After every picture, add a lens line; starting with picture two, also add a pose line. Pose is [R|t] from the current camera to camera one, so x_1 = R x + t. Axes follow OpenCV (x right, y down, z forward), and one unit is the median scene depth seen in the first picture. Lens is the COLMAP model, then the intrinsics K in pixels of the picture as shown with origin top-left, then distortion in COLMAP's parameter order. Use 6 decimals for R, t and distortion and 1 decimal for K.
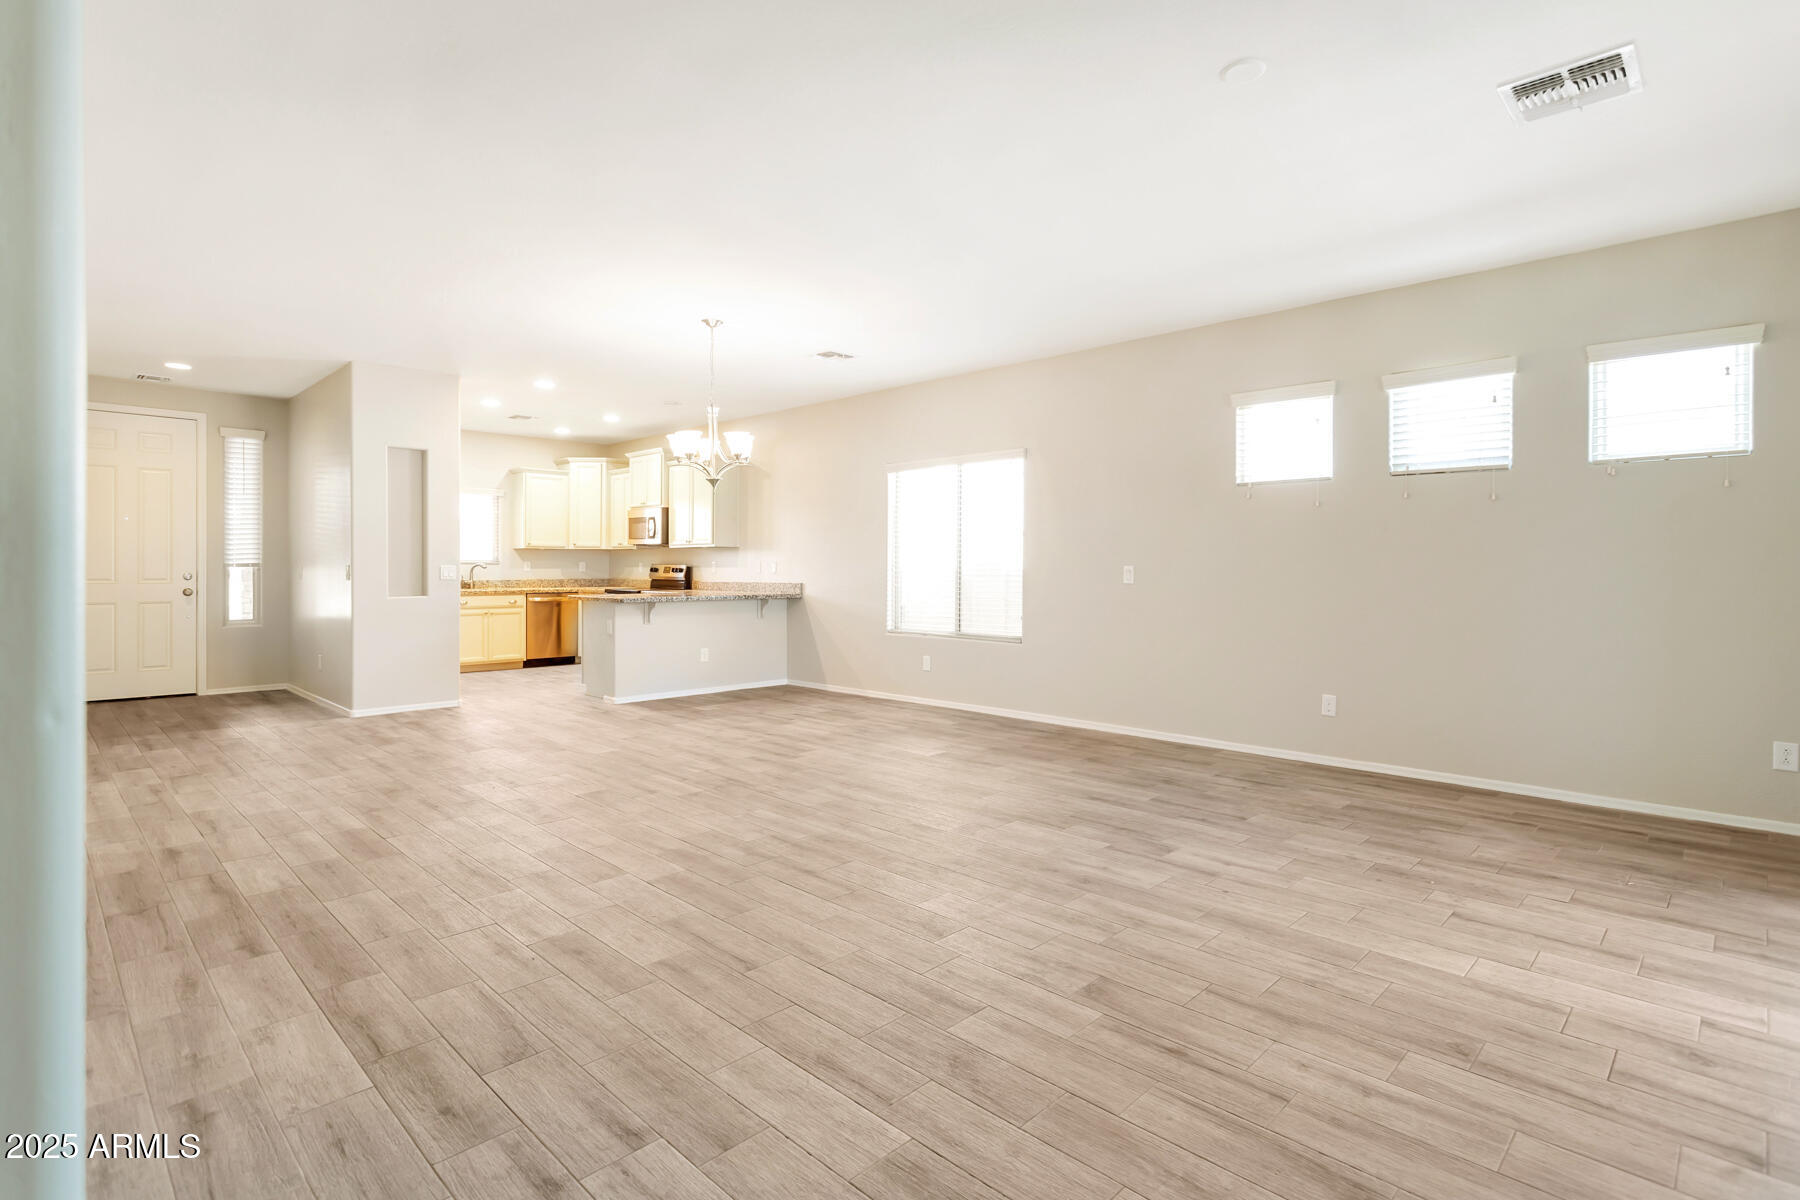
lens RADIAL K [[880.1, 0, 900.0], [0, 880.1, 600.0], [0, 0, 1]] dist [-0.000115, 0.000040]
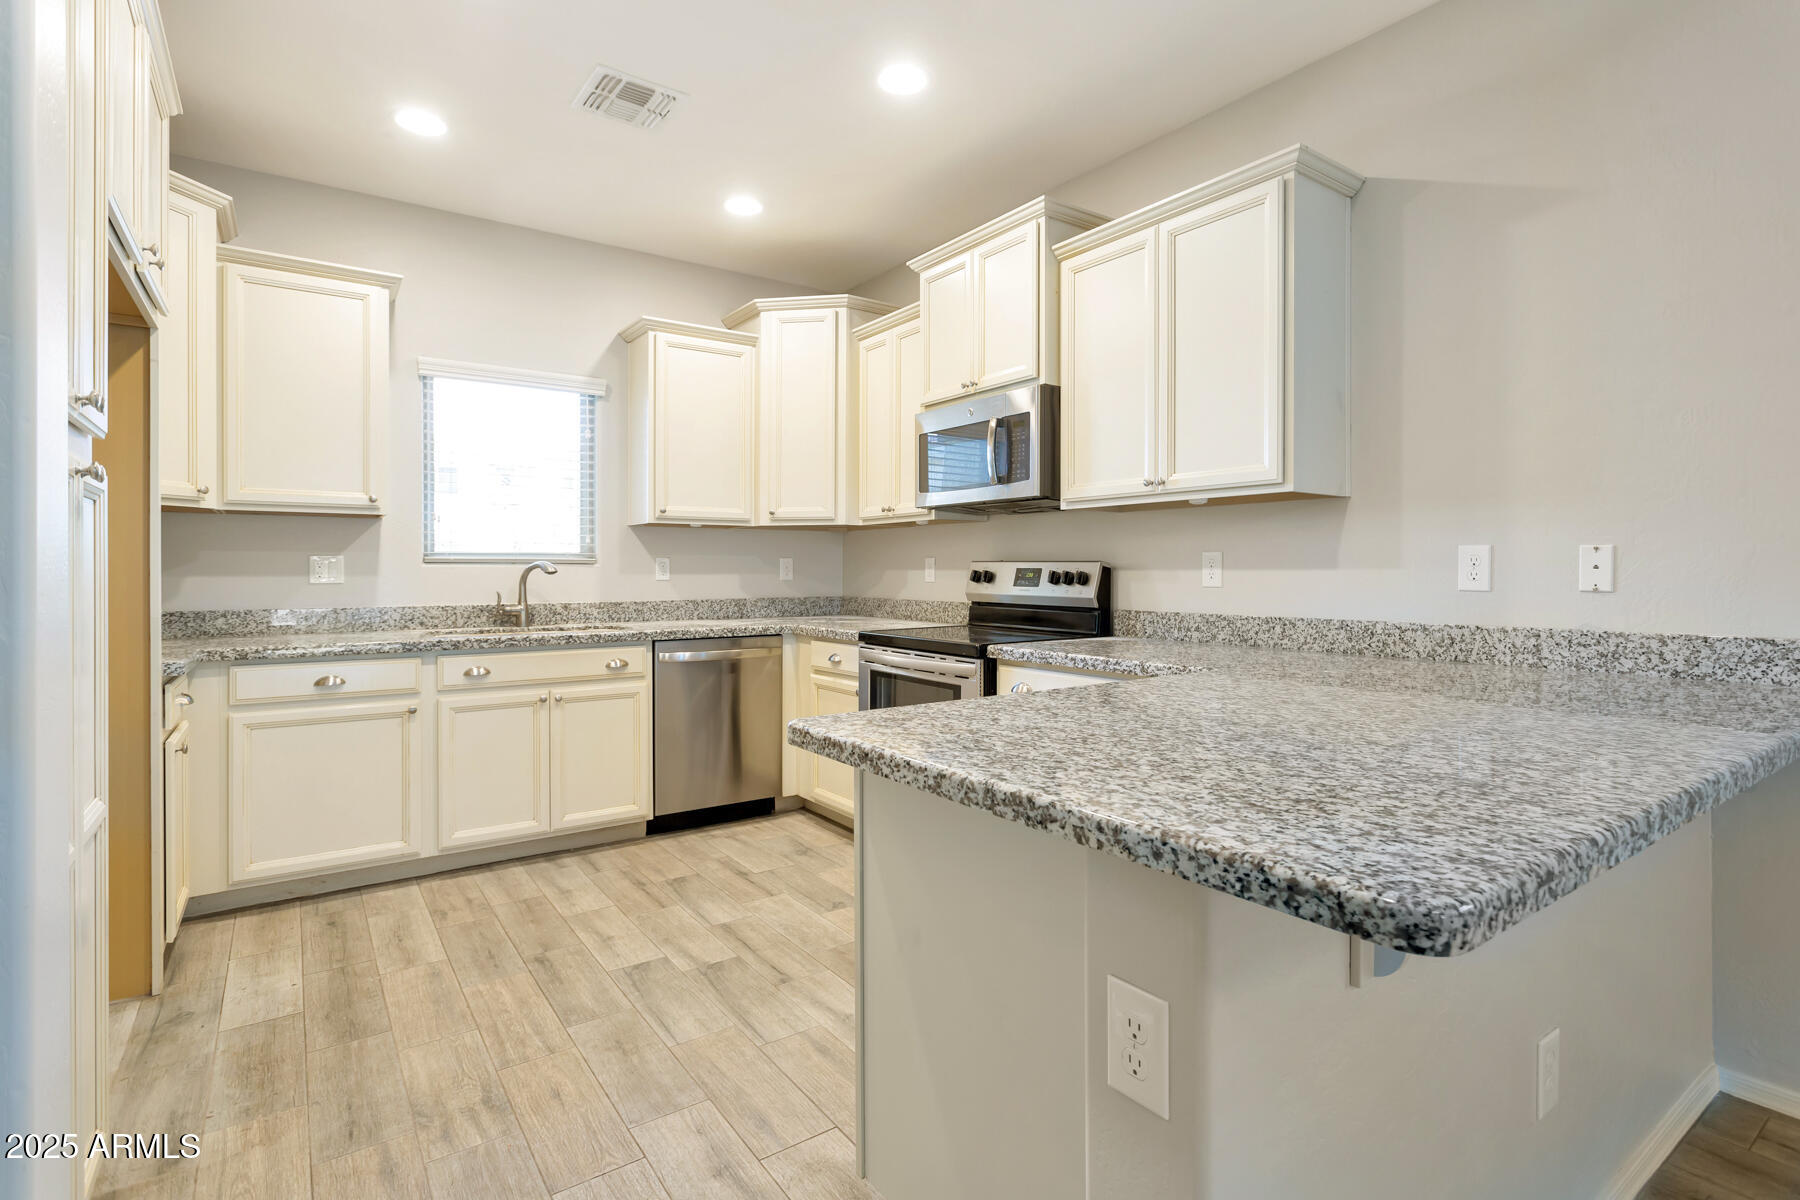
lens RADIAL K [[880.1, 0, 900.0], [0, 880.1, 600.0], [0, 0, 1]] dist [-0.000115, 0.000040]
pose [[0.984186, 0.001109, -0.177135, -0.249488], [-0.001809, 0.999991, -0.003790, -0.023122], [0.177129, 0.004050, 0.984179, 0.636879]]
